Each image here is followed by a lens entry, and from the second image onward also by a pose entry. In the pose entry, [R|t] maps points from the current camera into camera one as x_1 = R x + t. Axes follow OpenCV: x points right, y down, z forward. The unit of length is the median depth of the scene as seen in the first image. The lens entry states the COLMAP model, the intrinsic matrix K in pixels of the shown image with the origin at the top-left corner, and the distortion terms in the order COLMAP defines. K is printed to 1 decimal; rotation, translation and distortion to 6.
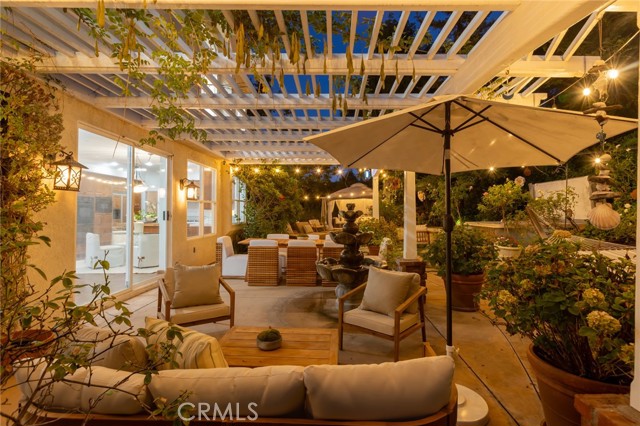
lens RADIAL K [[323.3, 0, 332.5], [0, 323.3, 207.4], [0, 0, 1]] dist [-0.000162, 0.001435]
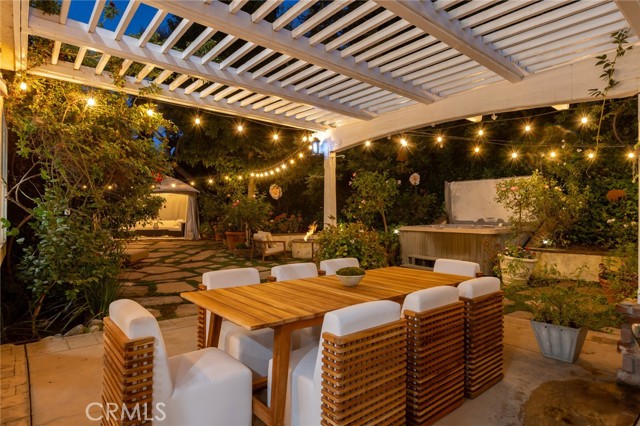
lens RADIAL K [[365.5, 0, 320.8], [0, 365.5, 223.6], [0, 0, 1]] dist [0.018802, -0.000501]
pose [[0.769644, -0.014951, 0.638298, -0.456813], [-0.012500, 0.999181, 0.038477, 0.011320], [-0.638350, -0.037593, 0.768827, 0.733750]]
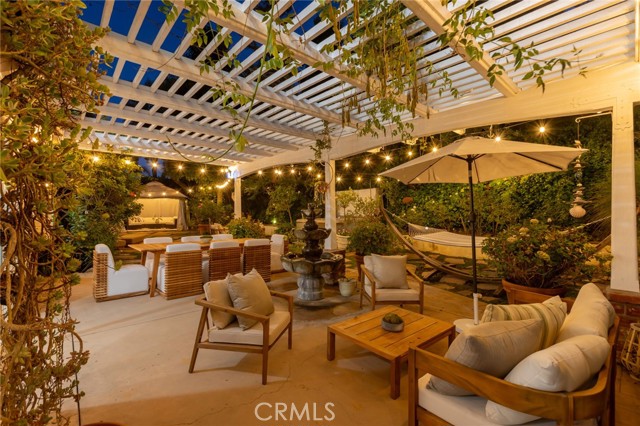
lens RADIAL K [[292.2, 0, 320.0], [0, 292.2, 213.0], [0, 0, 1]] dist [0.000037, -0.000054]
pose [[0.743095, -0.007769, 0.669140, -0.457570], [-0.004676, 0.999848, 0.016801, 0.002528], [-0.669169, -0.015613, 0.742946, 0.170553]]
